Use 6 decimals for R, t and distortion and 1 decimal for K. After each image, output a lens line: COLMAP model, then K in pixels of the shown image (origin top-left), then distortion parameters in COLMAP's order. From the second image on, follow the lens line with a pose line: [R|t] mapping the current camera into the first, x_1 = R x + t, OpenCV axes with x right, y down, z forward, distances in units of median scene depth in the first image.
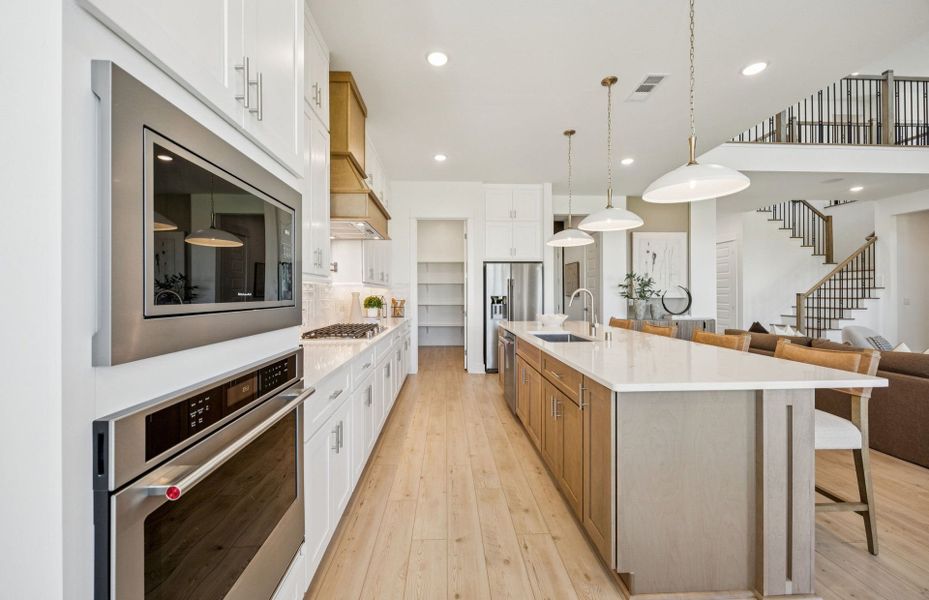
lens RADIAL K [[357.7, 0, 459.6], [0, 357.7, 293.9], [0, 0, 1]] dist [-0.002905, -0.000691]
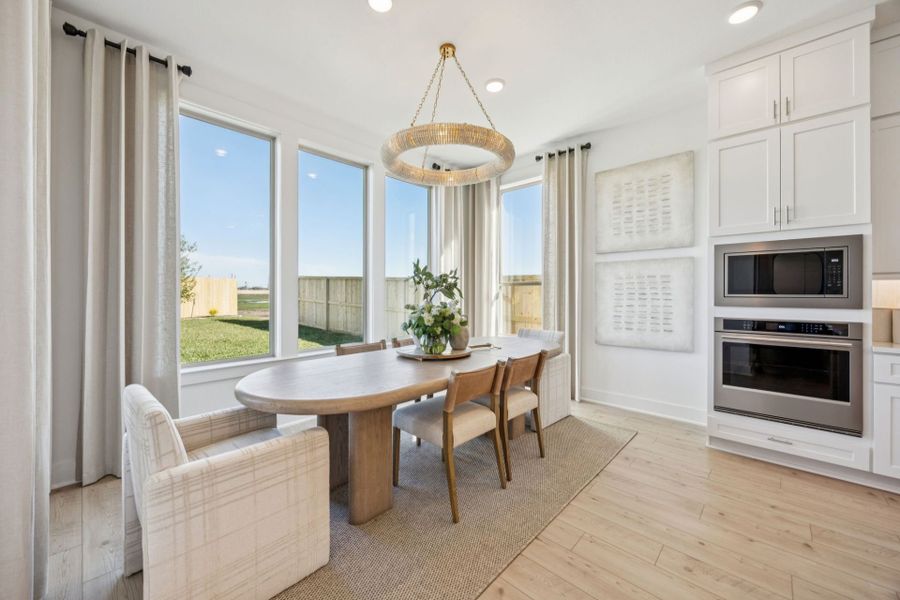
lens RADIAL K [[346.5, 0, 444.6], [0, 346.5, 292.5], [0, 0, 1]] dist [-0.010703, 0.000831]
pose [[-0.720198, -0.003332, -0.693761, 0.485156], [-0.003694, 0.999993, -0.000969, 0.003441], [0.693759, 0.001865, -0.720205, 0.177699]]
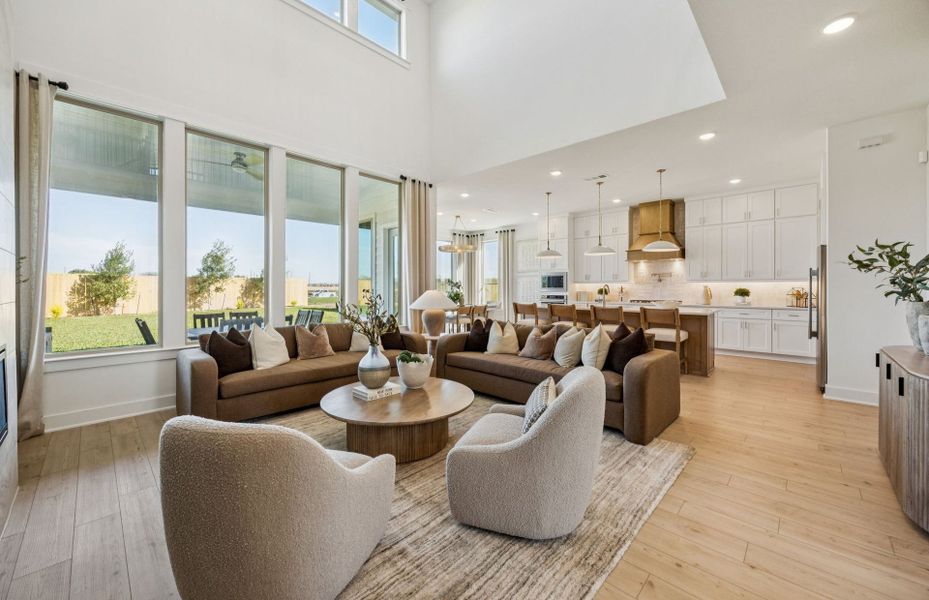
lens RADIAL K [[357.7, 0, 464.2], [0, 357.7, 292.4], [0, 0, 1]] dist [-0.002905, -0.000691]
pose [[-0.718160, 0.008033, -0.695832, 1.235624], [0.000843, 0.999943, 0.010674, 0.006774], [0.695878, 0.007079, -0.718126, 0.994103]]
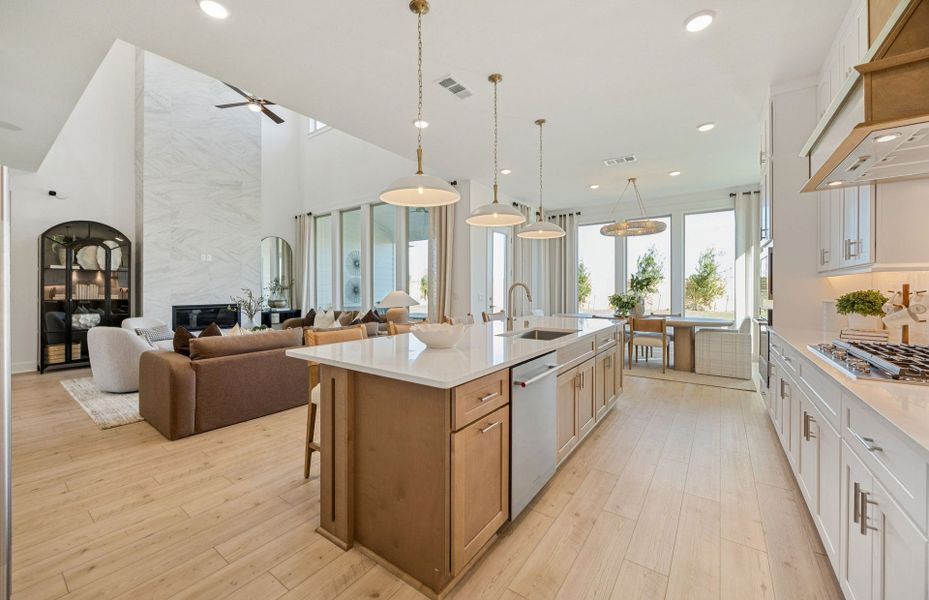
lens RADIAL K [[357.7, 0, 456.8], [0, 357.7, 291.7], [0, 0, 1]] dist [-0.002905, -0.000691]
pose [[-0.781850, -0.000298, 0.623467, -0.066145], [0.002774, 0.999988, 0.003957, 0.003406], [-0.623461, 0.004823, -0.781840, 0.961485]]
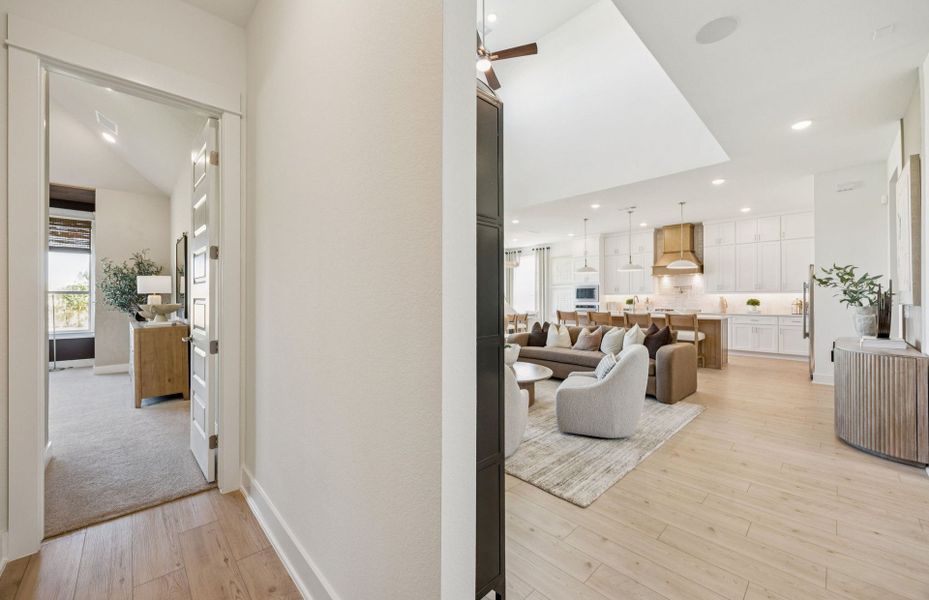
lens RADIAL K [[357.7, 0, 463.5], [0, 357.7, 300.3], [0, 0, 1]] dist [-0.002905, -0.000691]
pose [[-0.750209, -0.000854, -0.661201, 1.510113], [-0.000590, 1.000000, -0.000623, 0.013237], [0.661201, -0.000078, -0.750209, 1.079494]]
